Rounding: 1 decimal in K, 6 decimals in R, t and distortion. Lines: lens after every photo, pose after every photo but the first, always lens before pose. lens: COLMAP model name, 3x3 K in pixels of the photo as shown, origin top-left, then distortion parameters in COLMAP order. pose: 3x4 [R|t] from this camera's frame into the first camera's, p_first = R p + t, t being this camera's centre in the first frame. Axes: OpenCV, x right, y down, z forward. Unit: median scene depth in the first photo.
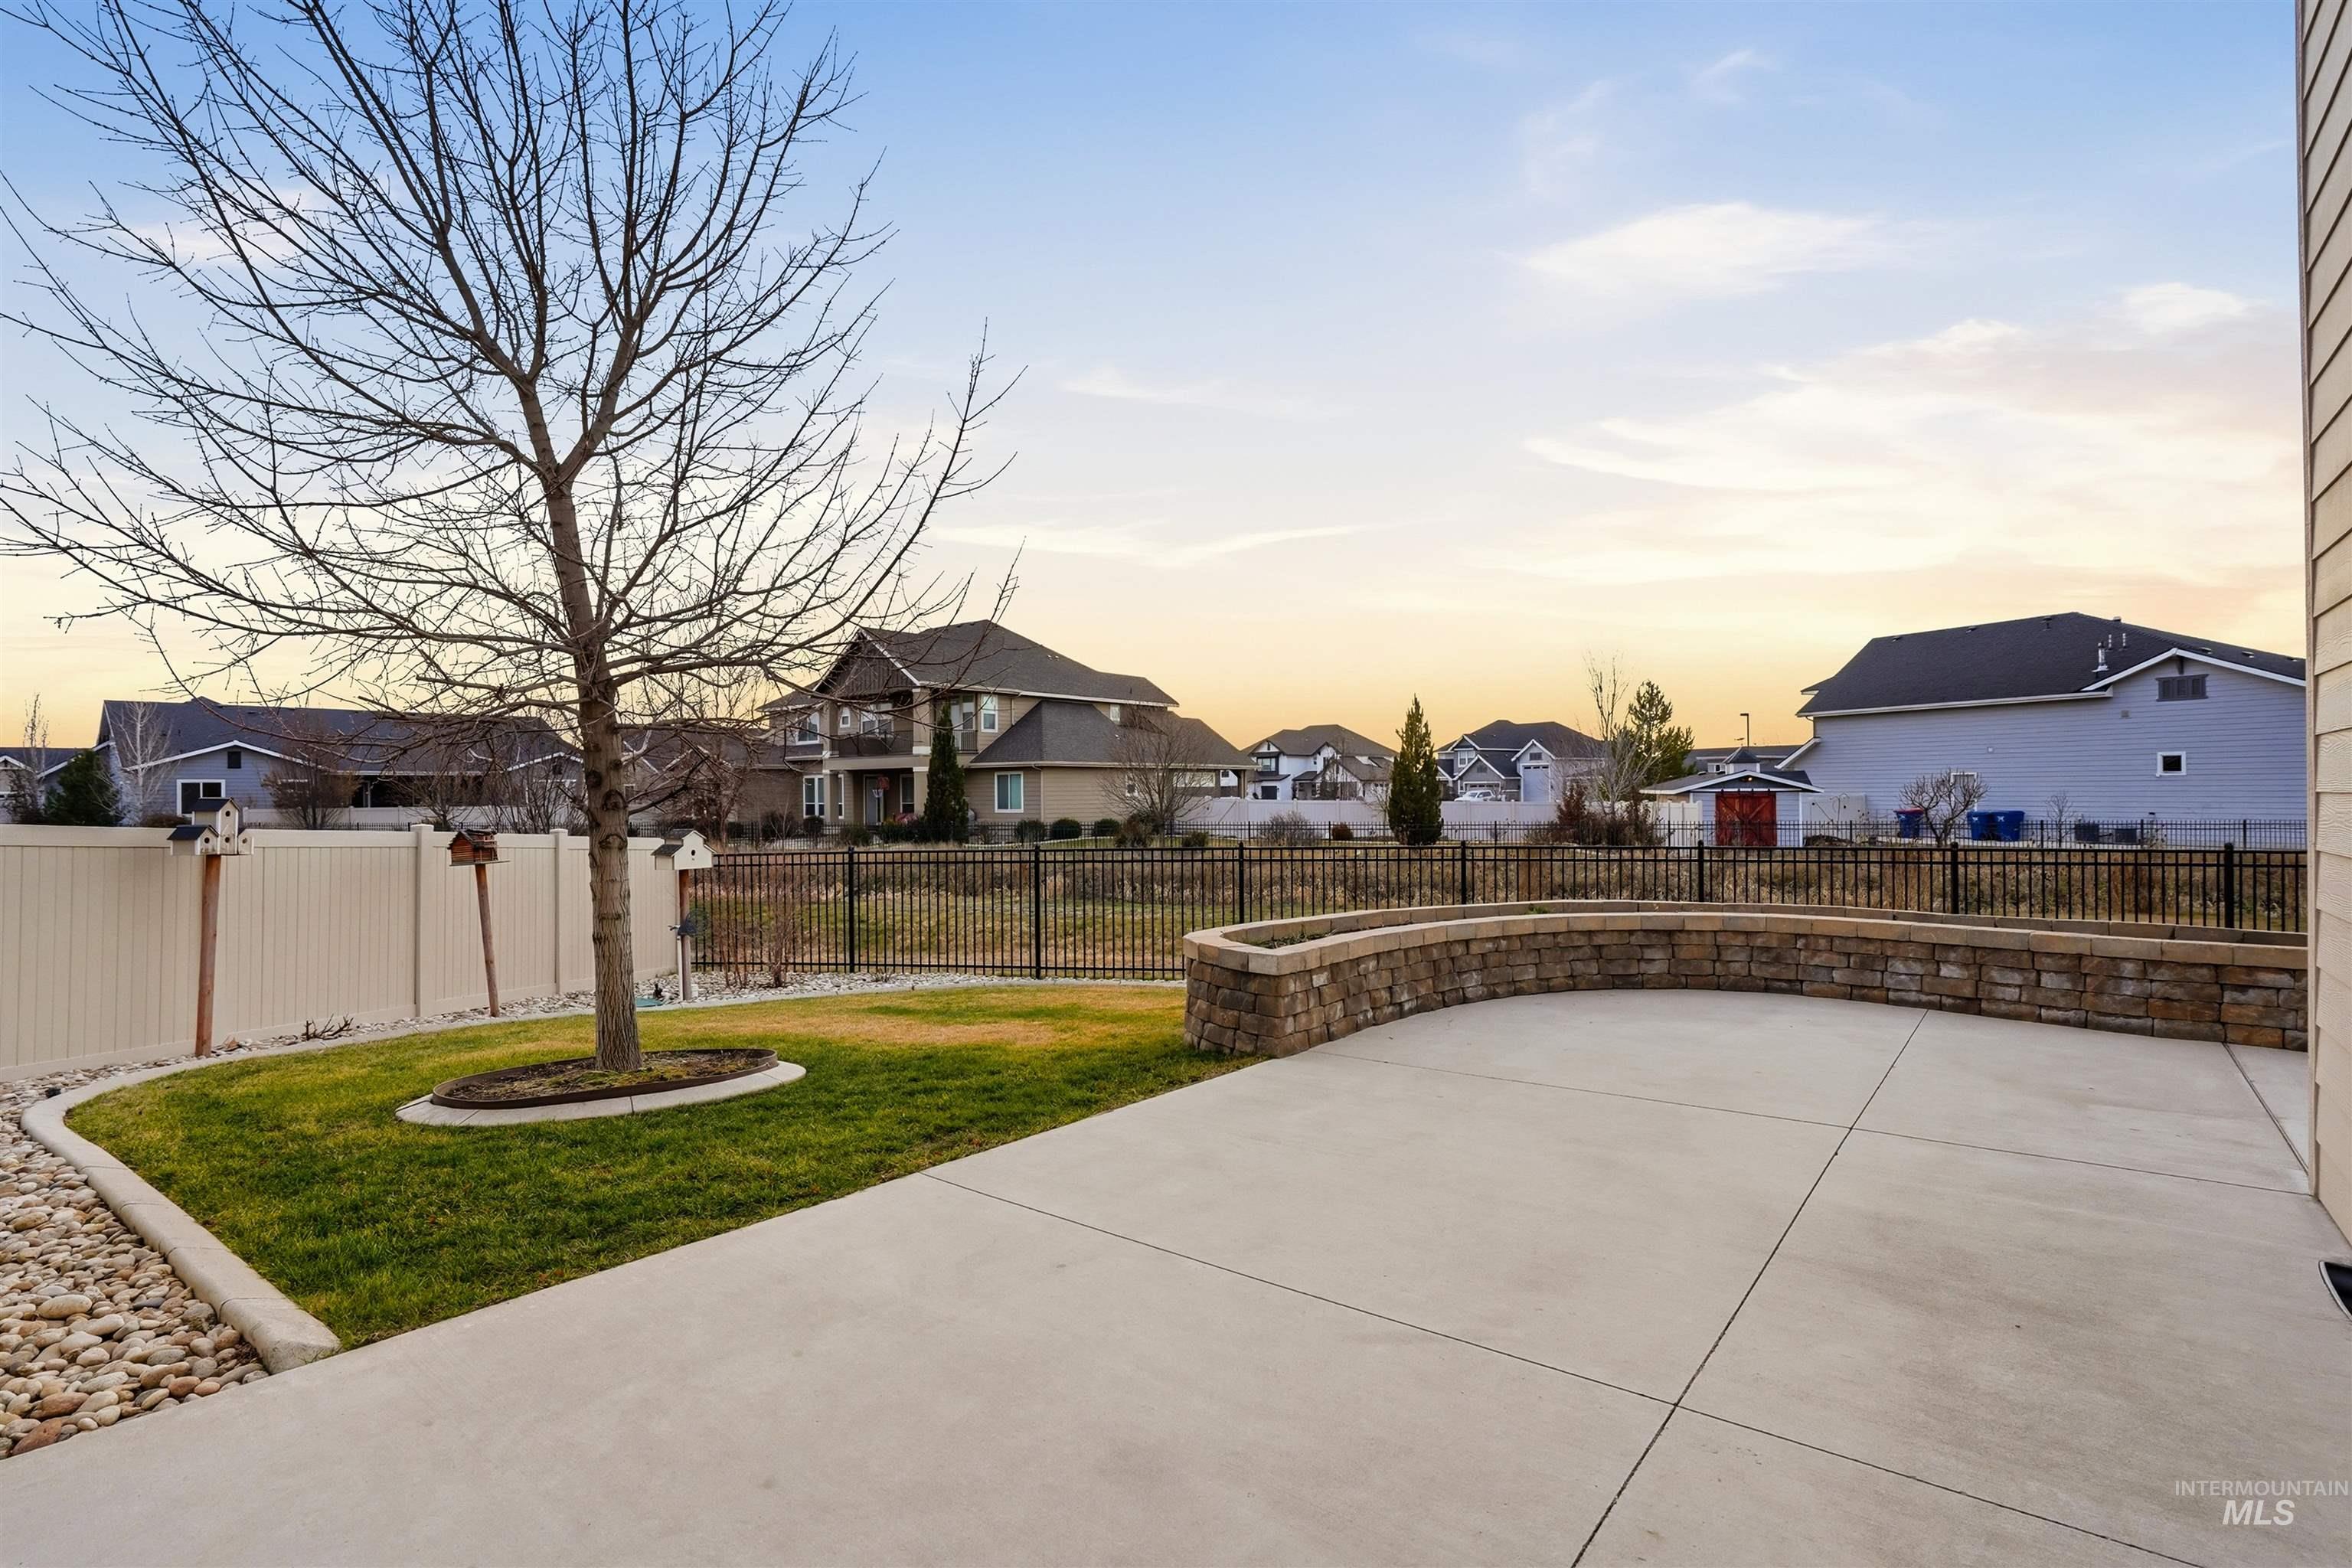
lens RADIAL K [[1084.0, 0, 1175.1], [0, 1084.0, 788.0], [0, 0, 1]] dist [-0.033929, 0.005744]
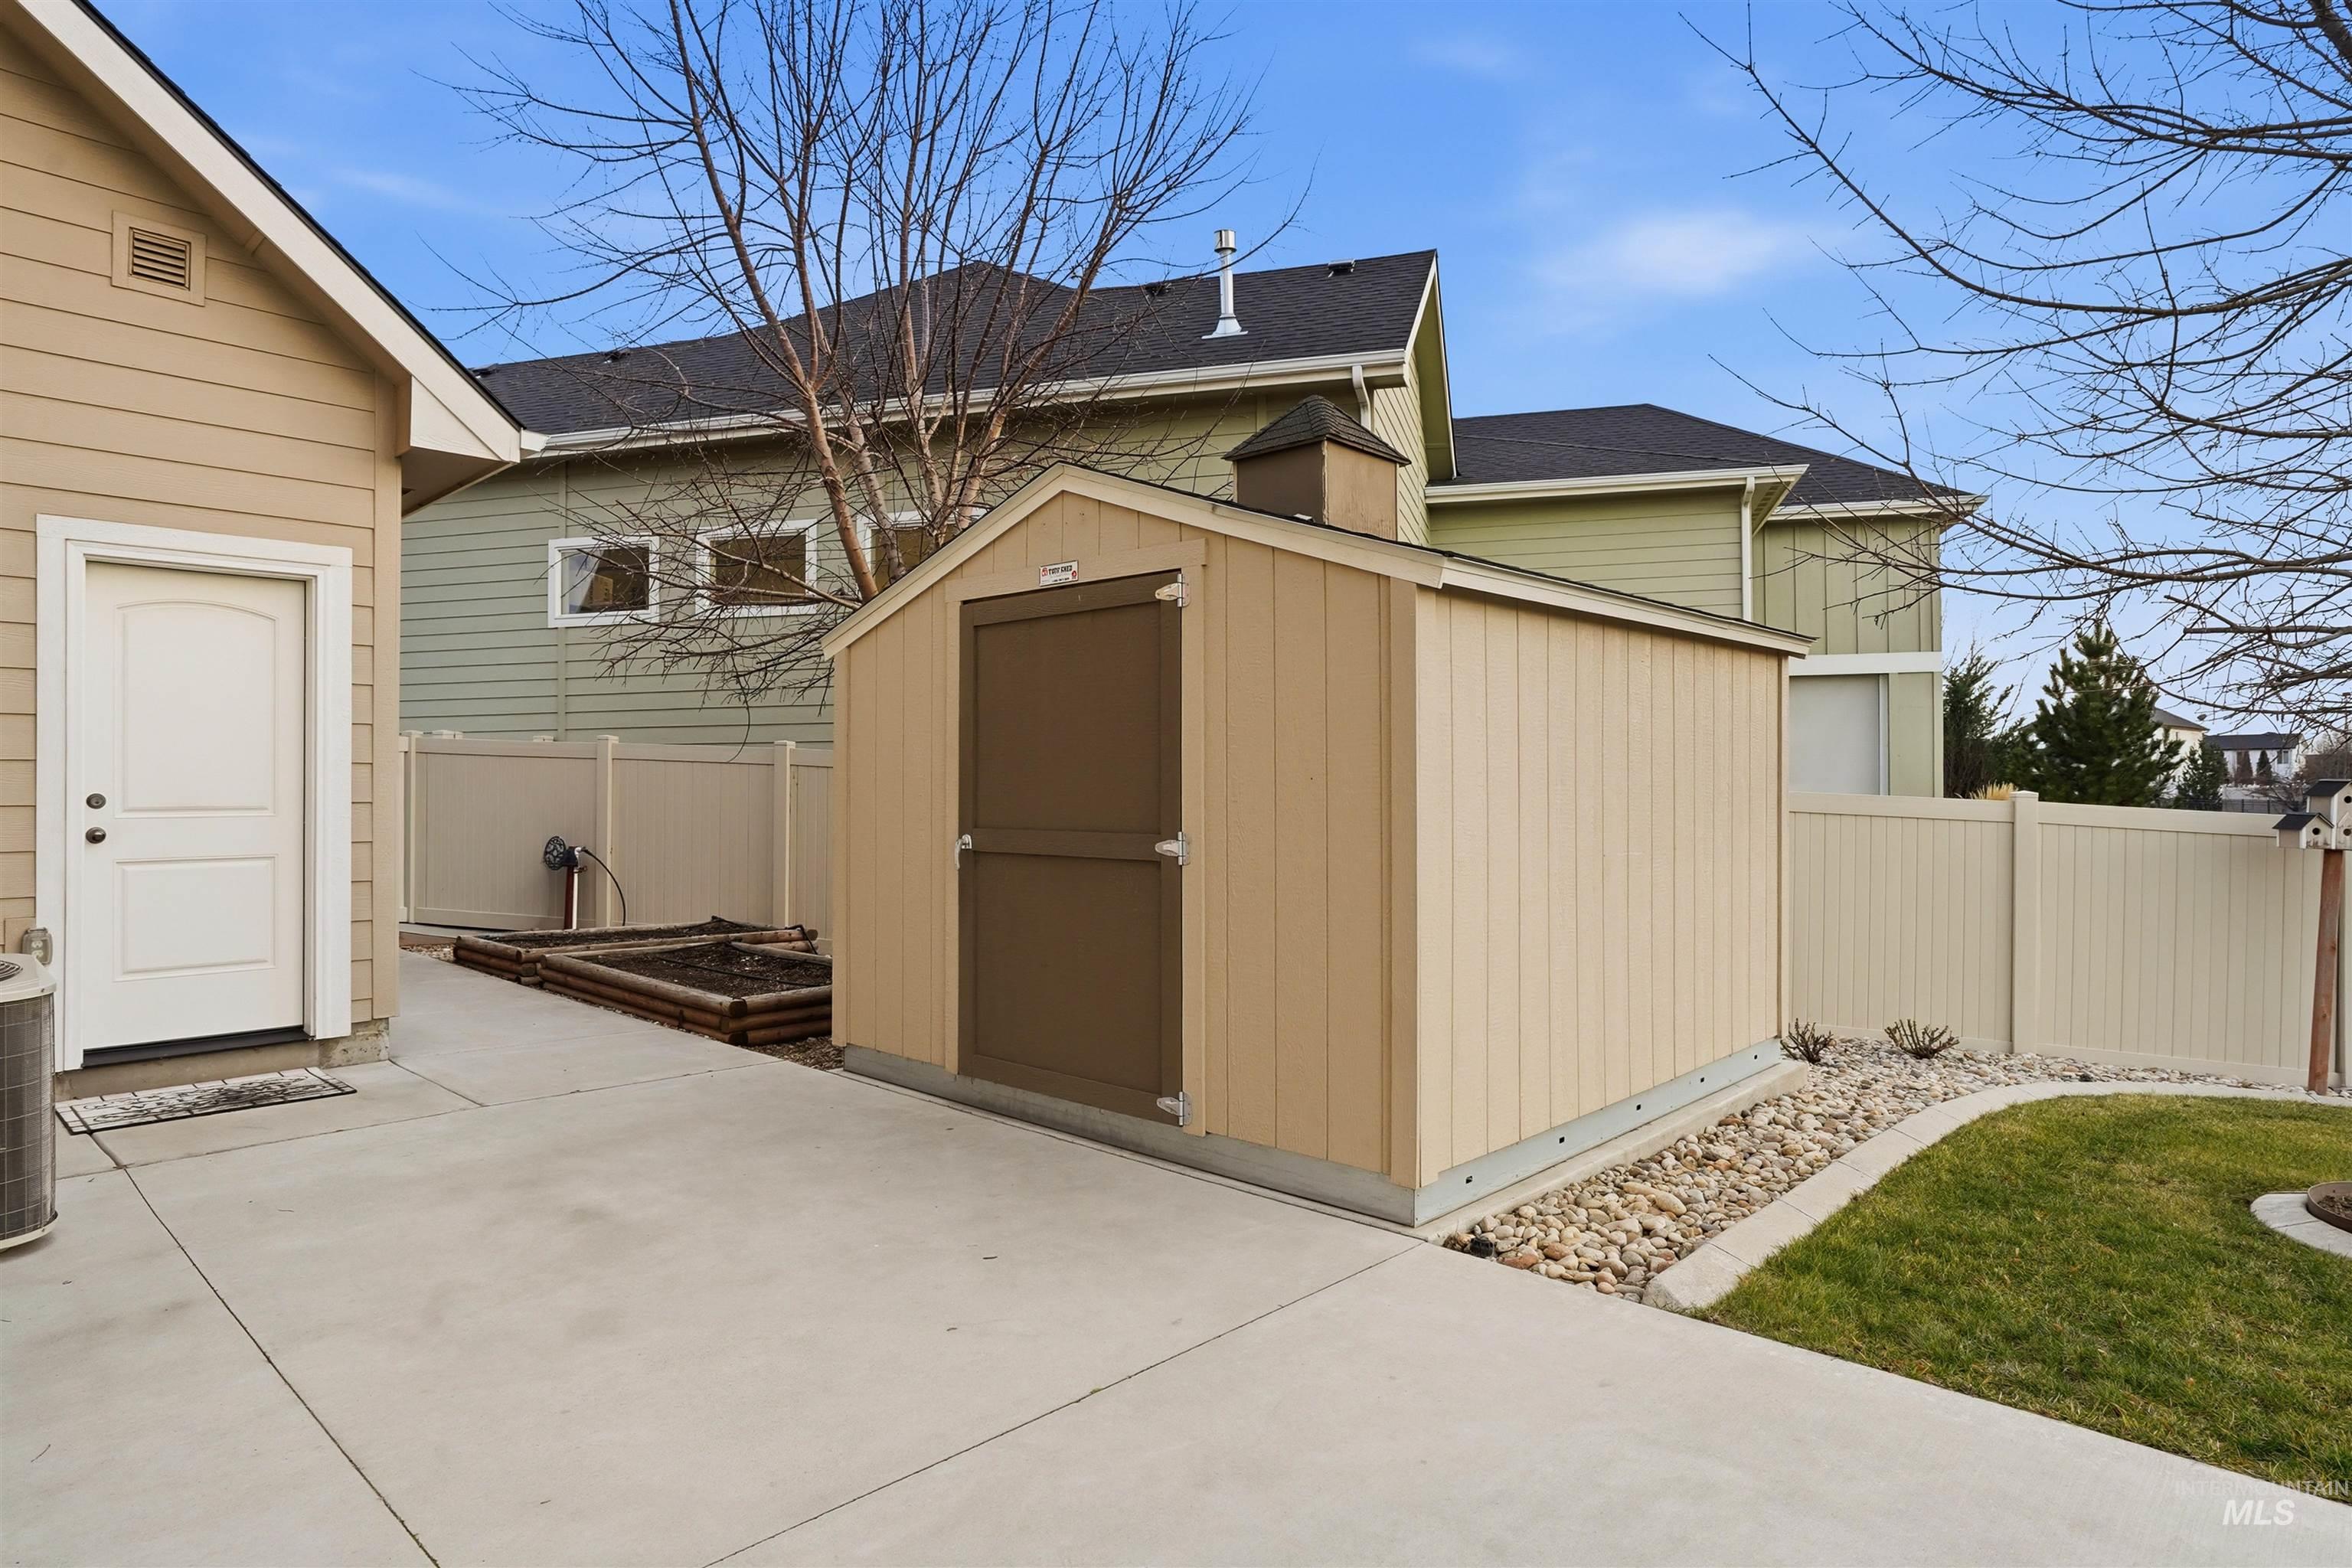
lens RADIAL K [[1317.8, 0, 1176.2], [0, 1317.8, 778.6], [0, 0, 1]] dist [-0.002773, -0.000492]
pose [[-0.066911, 0.002636, -0.997755, 0.412240], [0.008637, 0.999961, 0.002063, -0.003211], [0.997722, -0.008480, -0.066931, 0.444556]]
